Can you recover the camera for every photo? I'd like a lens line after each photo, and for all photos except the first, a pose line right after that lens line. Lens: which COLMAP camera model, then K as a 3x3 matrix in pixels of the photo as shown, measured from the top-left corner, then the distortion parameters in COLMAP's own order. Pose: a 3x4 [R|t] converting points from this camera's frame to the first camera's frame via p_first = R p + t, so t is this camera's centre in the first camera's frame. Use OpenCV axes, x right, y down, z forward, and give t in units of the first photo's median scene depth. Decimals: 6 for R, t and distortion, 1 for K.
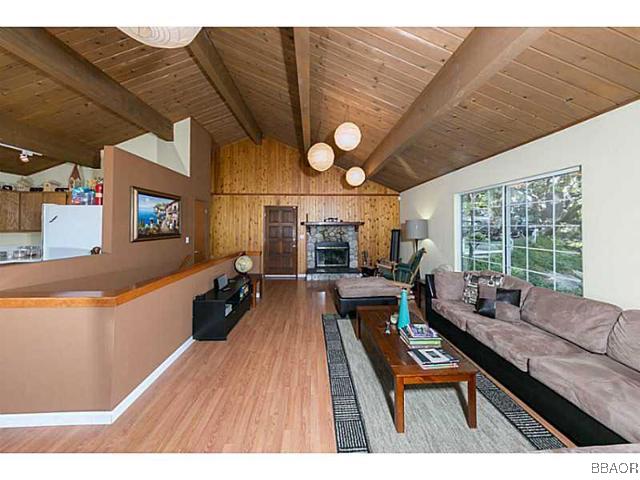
lens RADIAL K [[204.3, 0, 326.6], [0, 204.3, 220.5], [0, 0, 1]] dist [-0.001665, -0.000465]
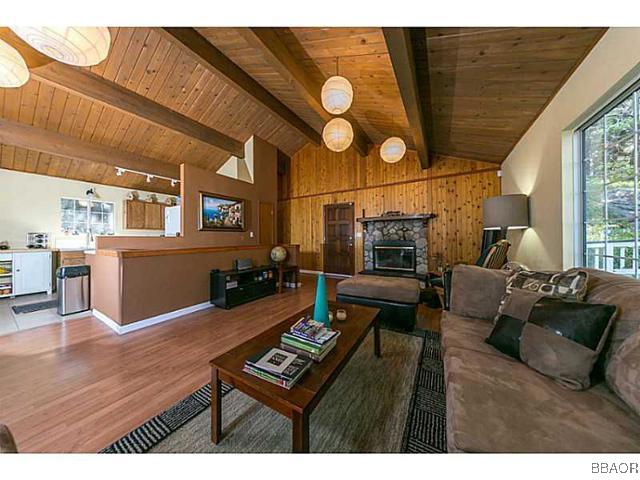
lens RADIAL K [[204.3, 0, 324.9], [0, 204.3, 235.4], [0, 0, 1]] dist [-0.001665, -0.000465]
pose [[0.829263, -0.017263, -0.558592, 0.272692], [0.024692, 0.999678, 0.005763, 0.074662], [0.558313, -0.018572, 0.829422, 0.153936]]
